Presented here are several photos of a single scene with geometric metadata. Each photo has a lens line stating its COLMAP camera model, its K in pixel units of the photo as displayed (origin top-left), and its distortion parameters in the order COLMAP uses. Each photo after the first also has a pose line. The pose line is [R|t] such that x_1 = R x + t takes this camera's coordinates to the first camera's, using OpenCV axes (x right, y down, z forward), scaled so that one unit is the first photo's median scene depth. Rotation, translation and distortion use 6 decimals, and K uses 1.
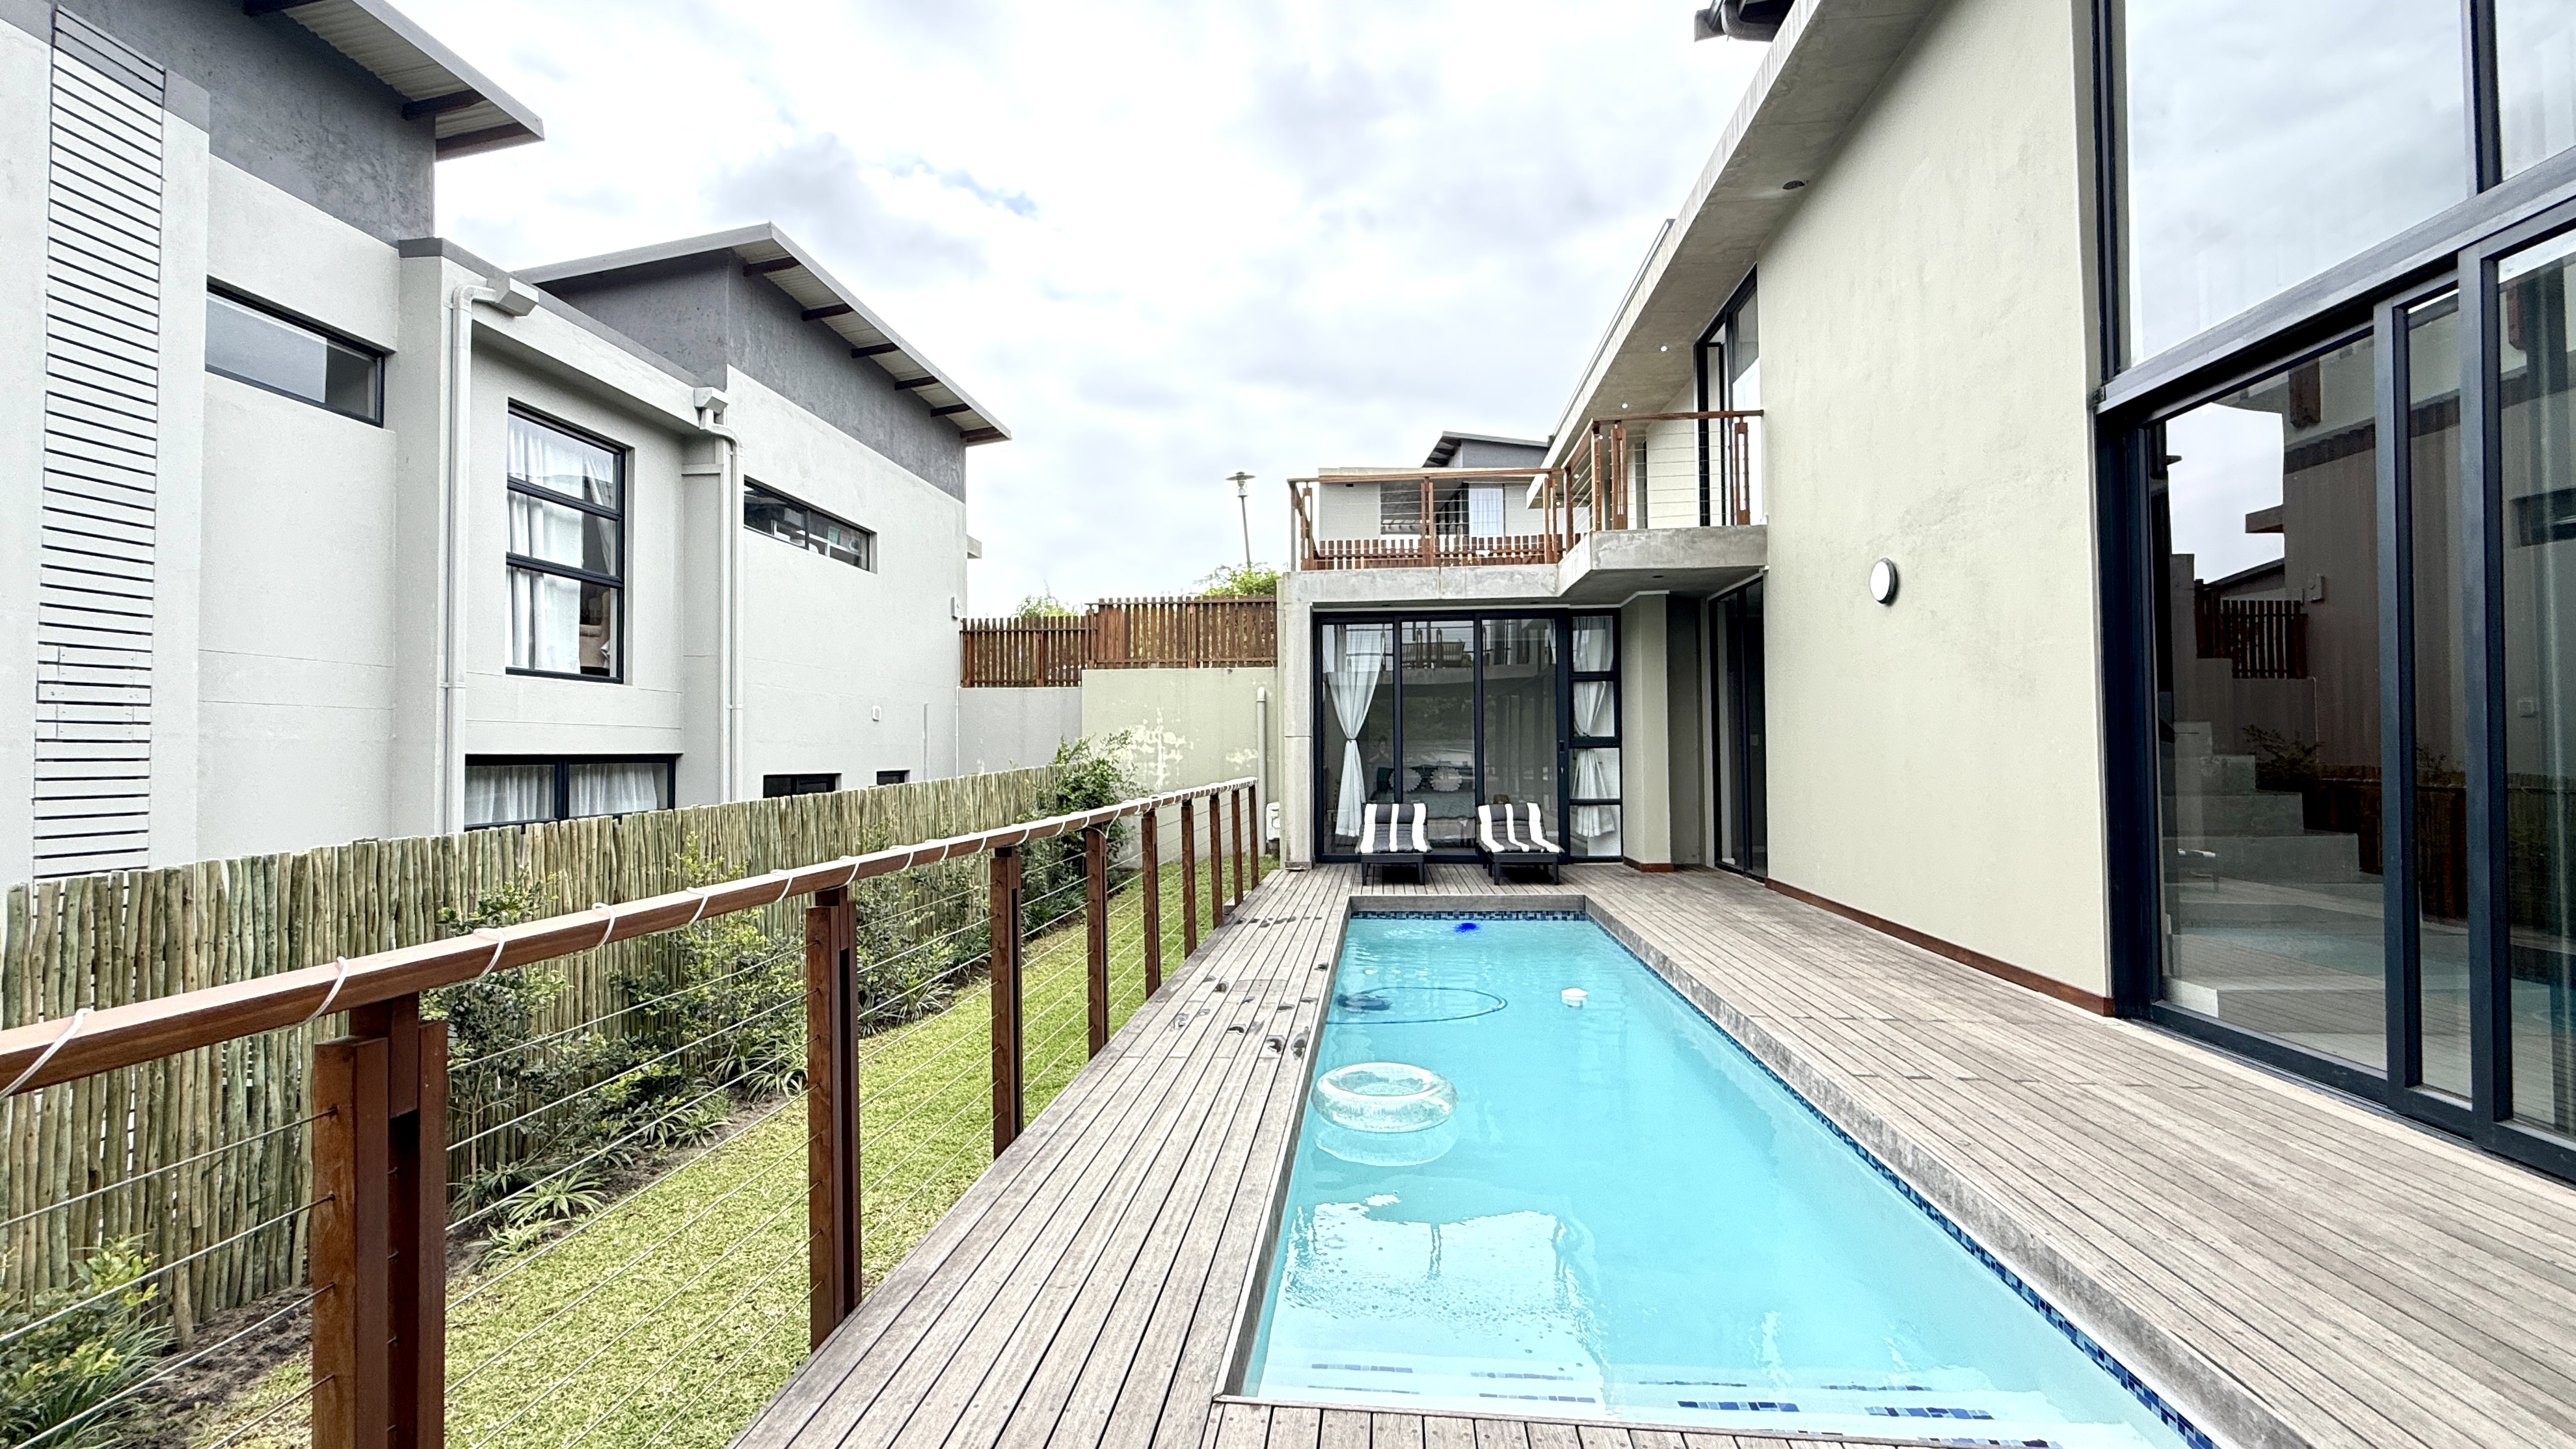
lens RADIAL K [[1027.9, 0, 1284.0], [0, 1027.9, 730.5], [0, 0, 1]] dist [-0.000553, -0.000296]
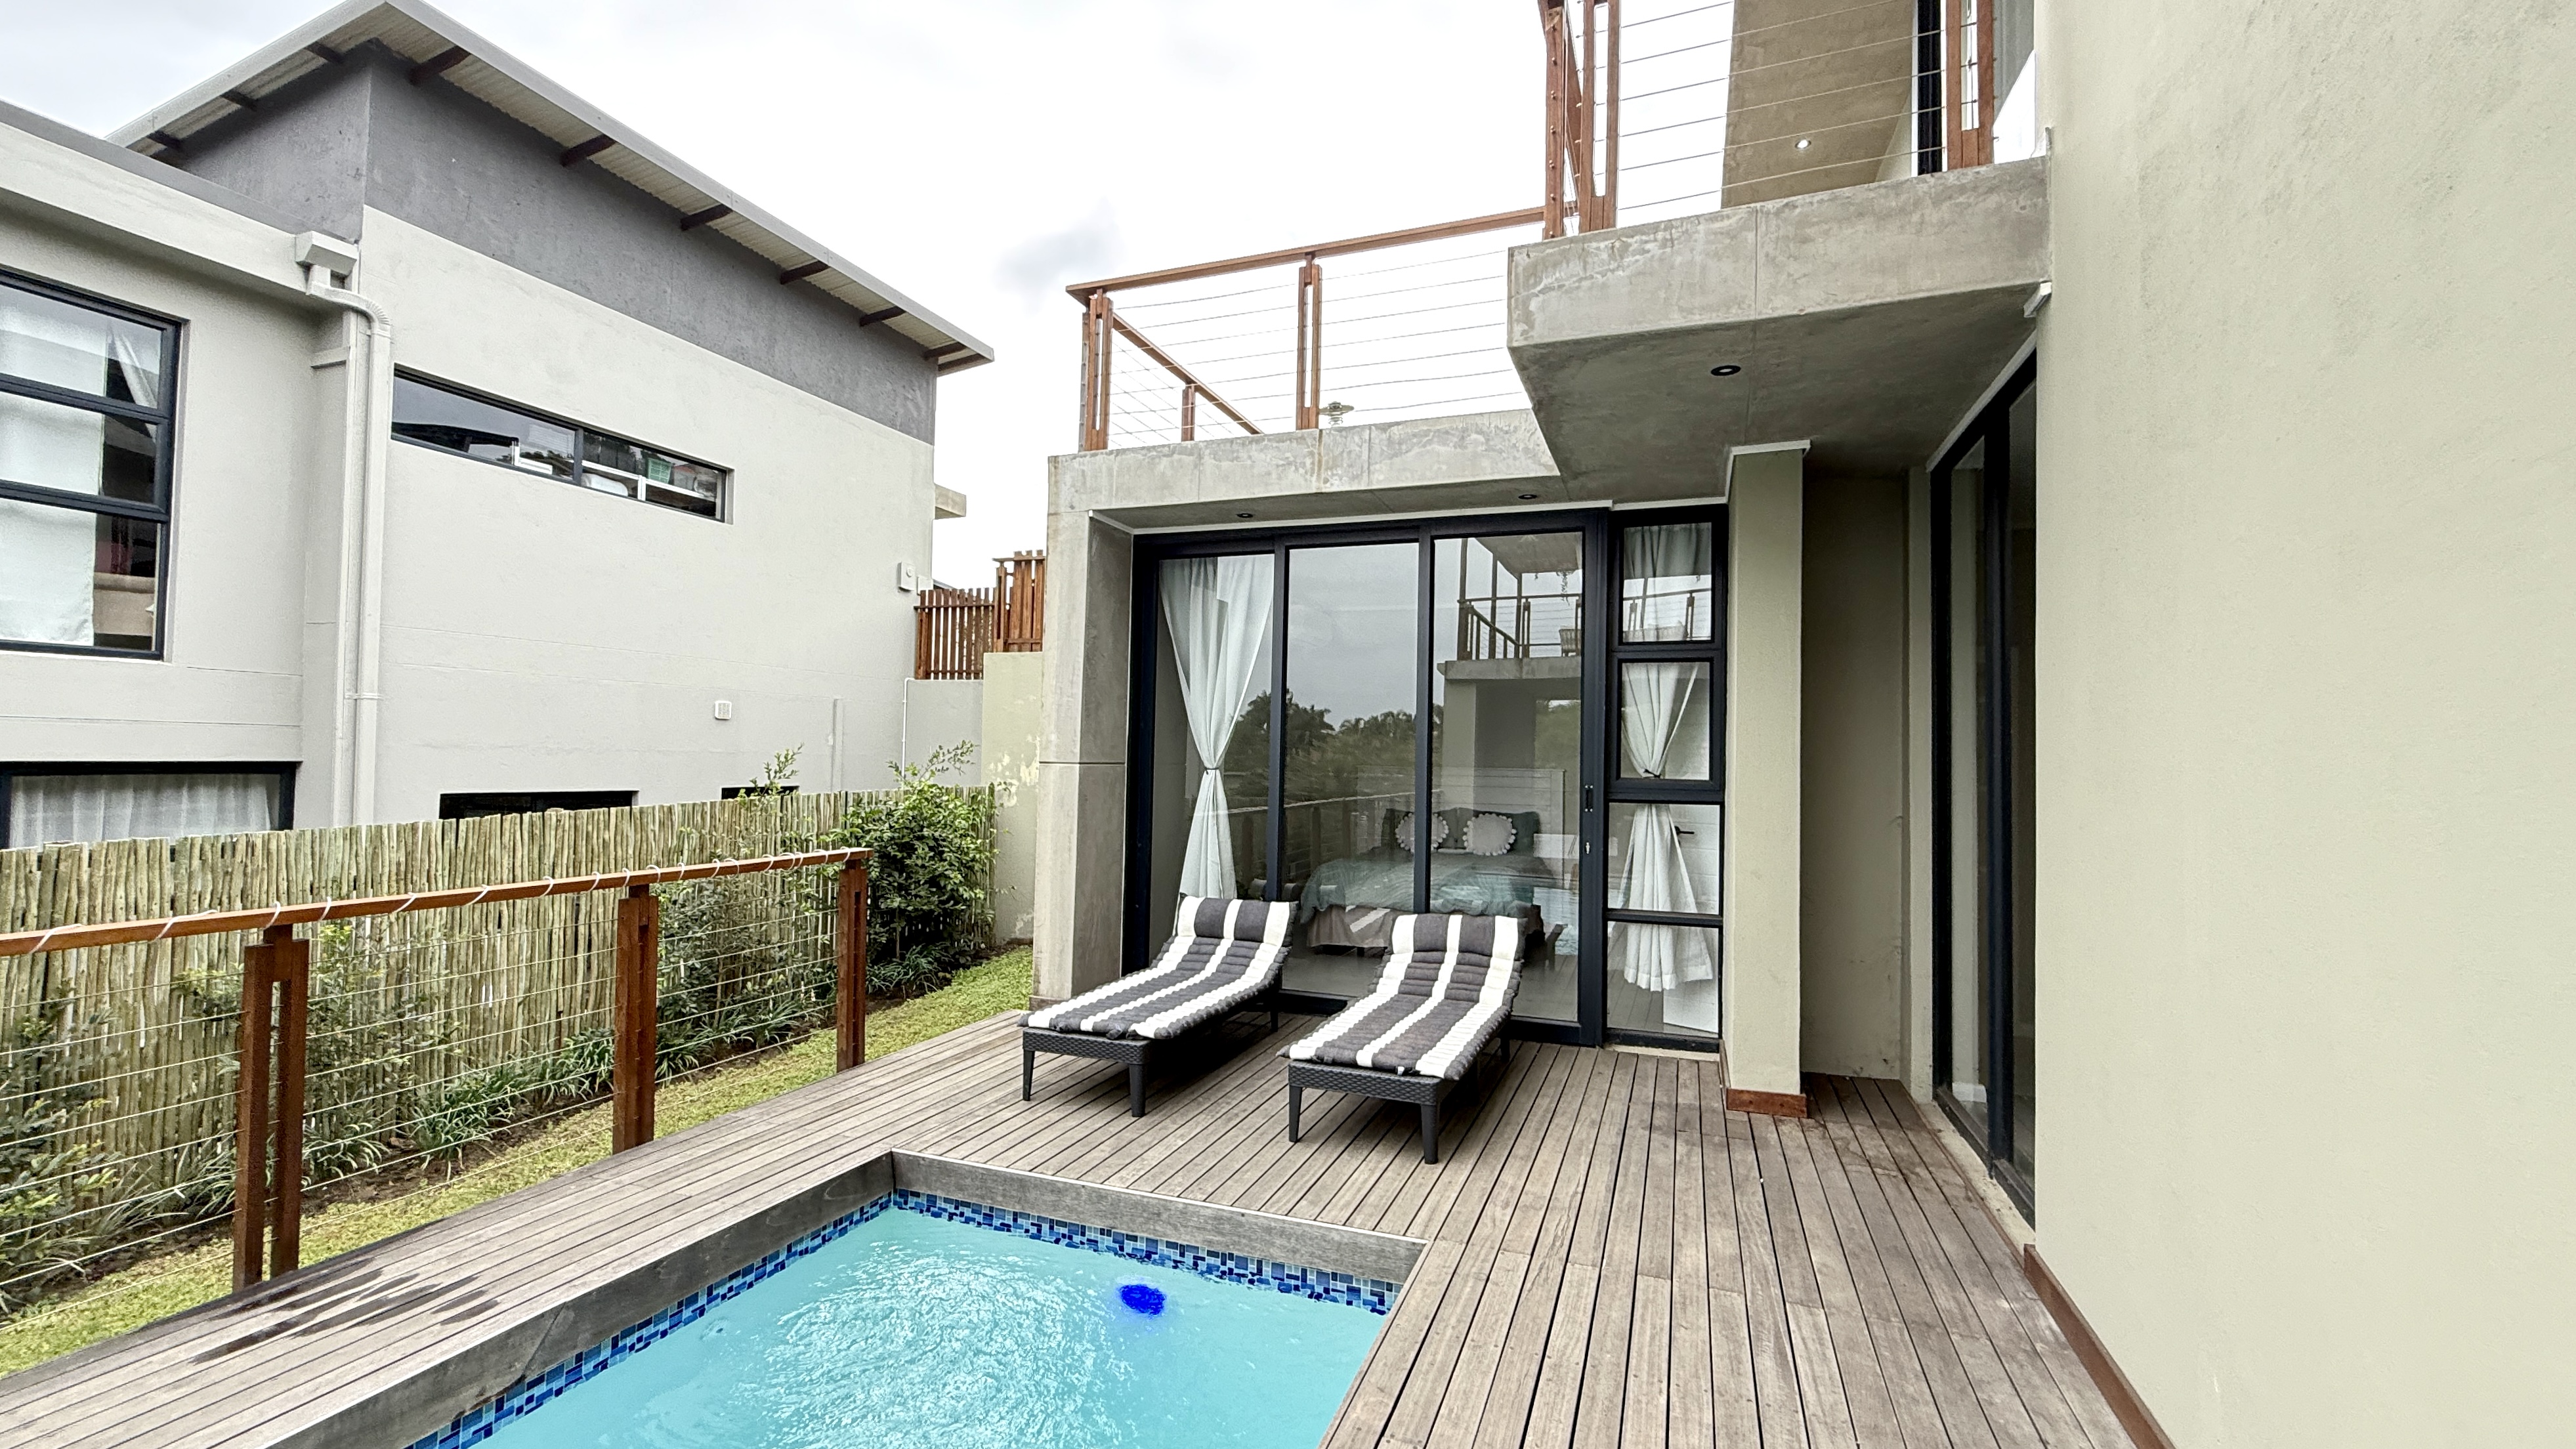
lens RADIAL K [[1047.5, 0, 1285.3], [0, 1047.5, 729.5], [0, 0, 1]] dist [0.000172, 0.000058]
pose [[0.966107, 0.018400, -0.257485, 0.255991], [-0.019756, 0.999801, -0.002679, -0.011510], [0.257384, 0.007675, 0.966279, 0.487685]]
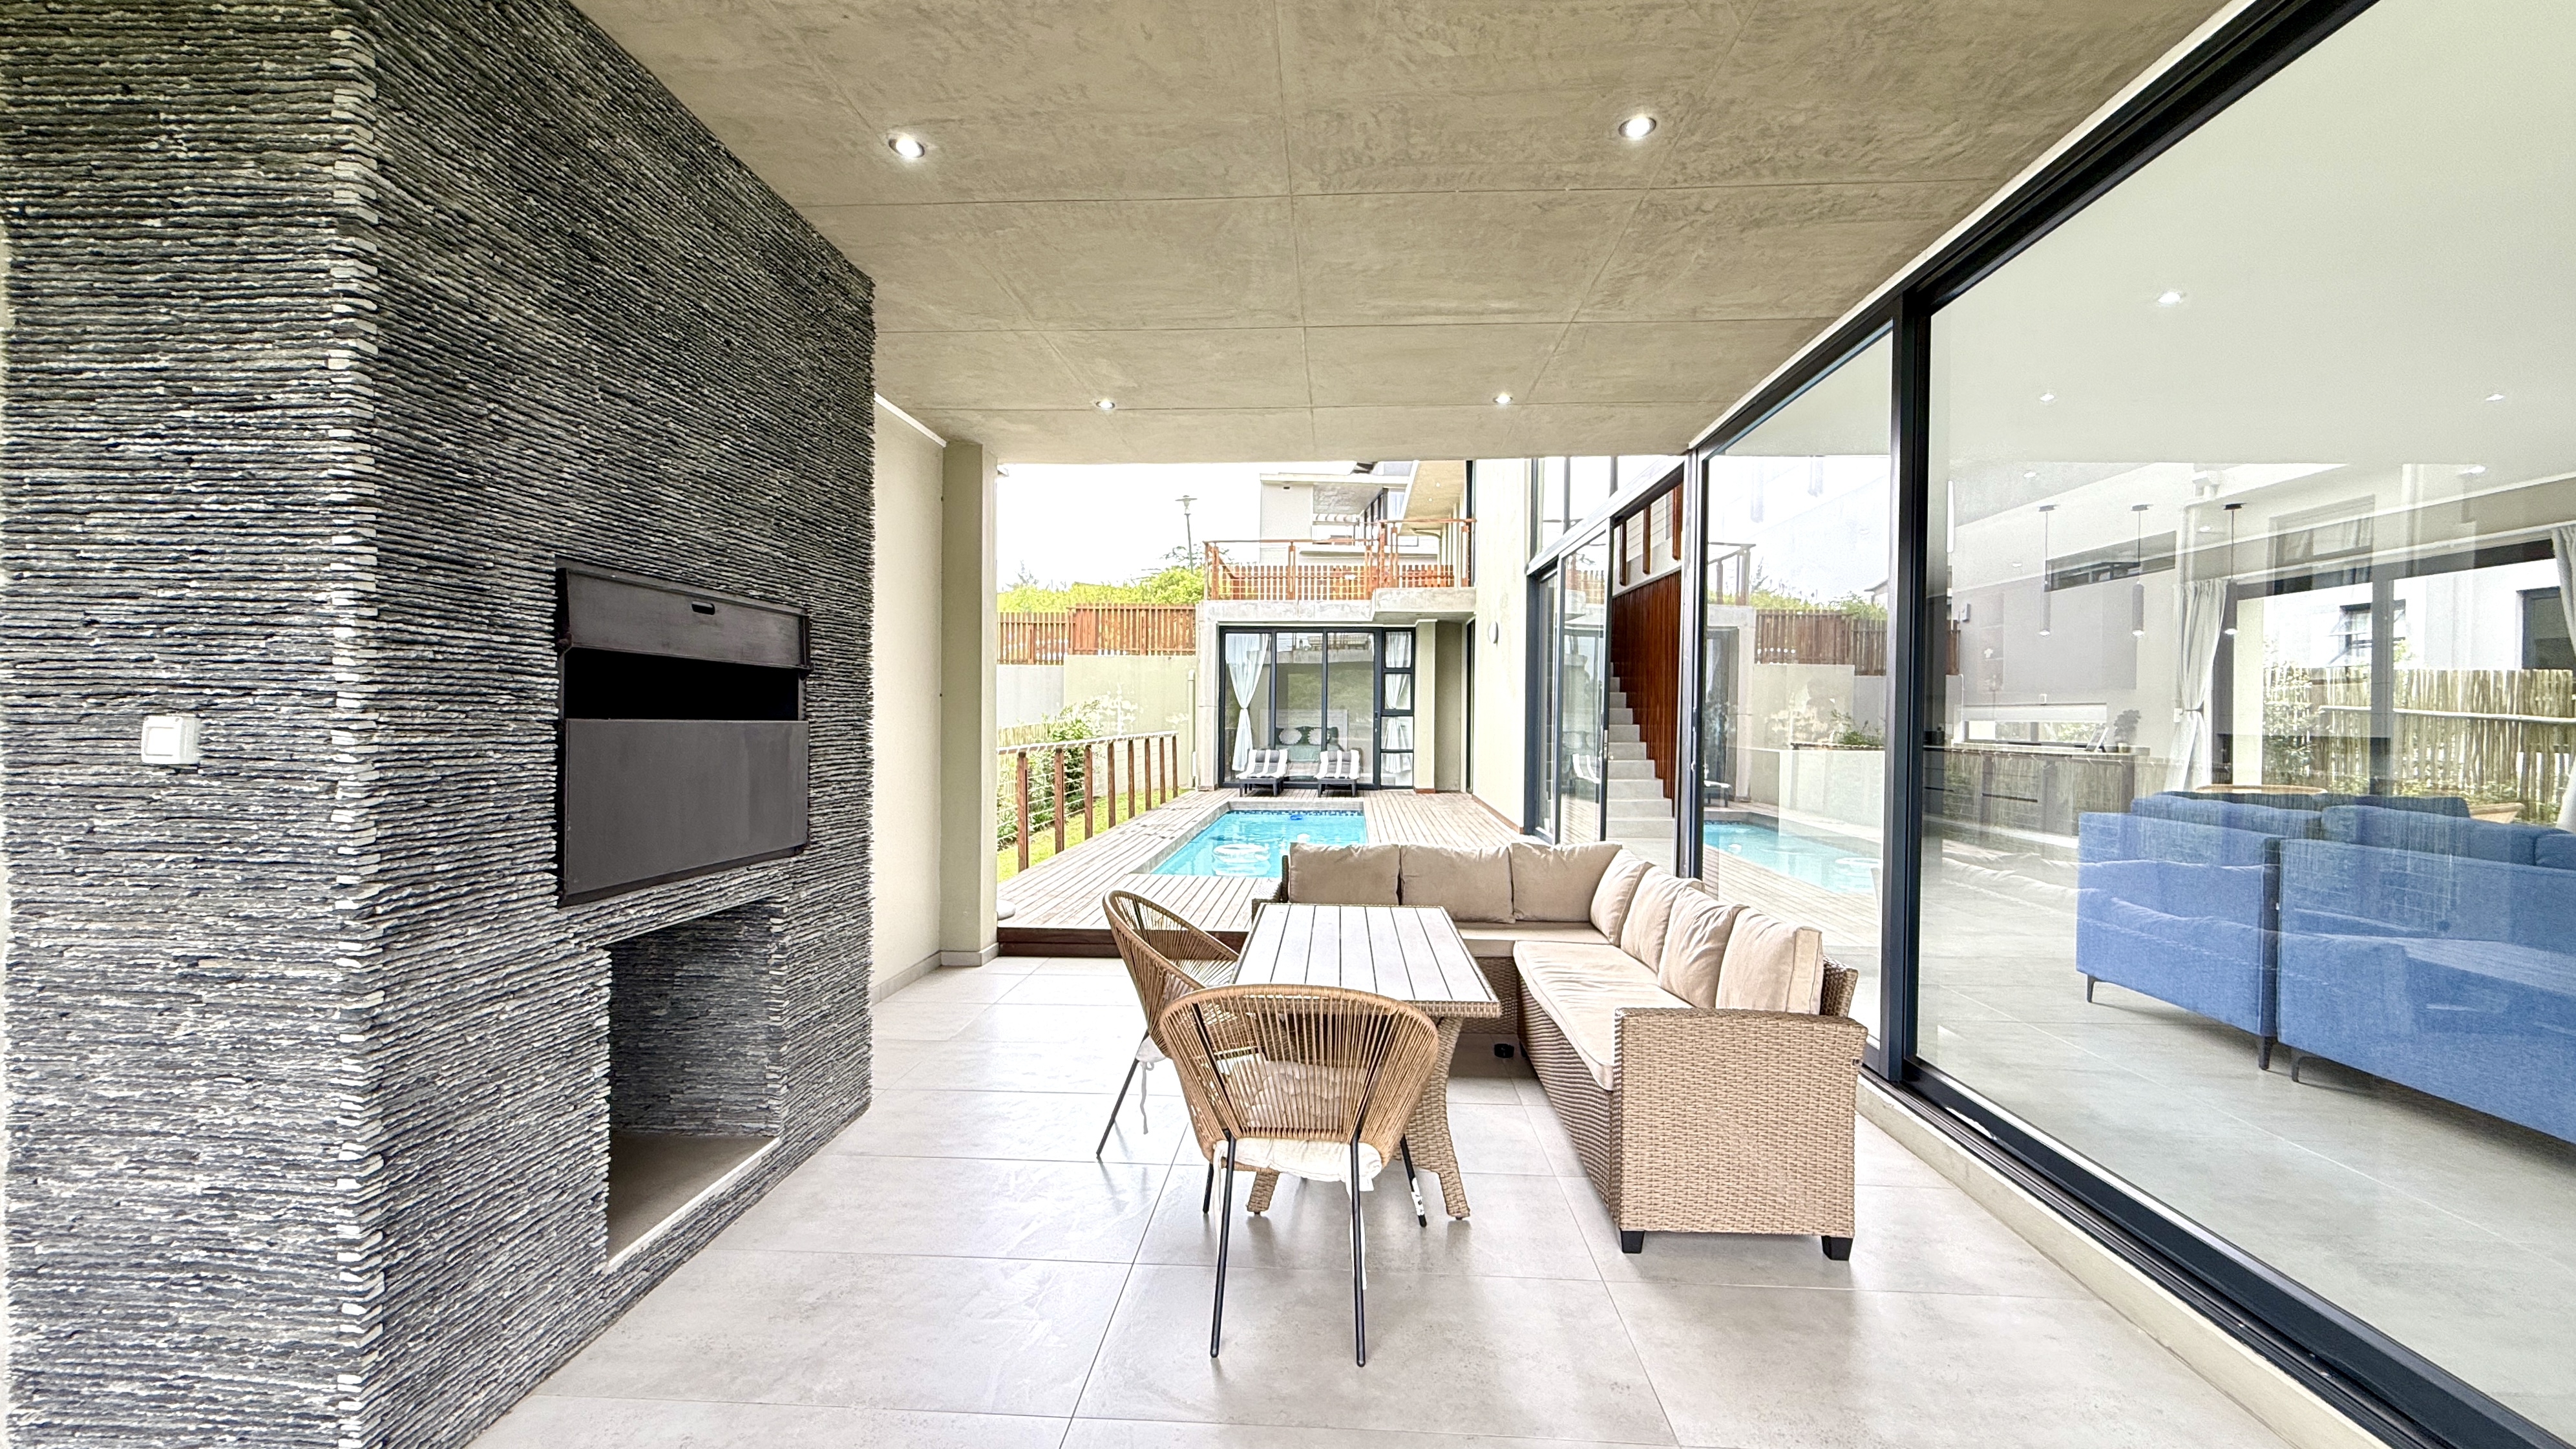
lens RADIAL K [[1028.1, 0, 1284.0], [0, 1028.1, 730.5], [0, 0, 1]] dist [-0.000553, -0.000296]
pose [[0.999346, 0.013432, 0.033565, 0.077385], [-0.014641, 0.999243, 0.036036, -0.015107], [-0.033056, -0.036504, 0.998787, -0.556133]]
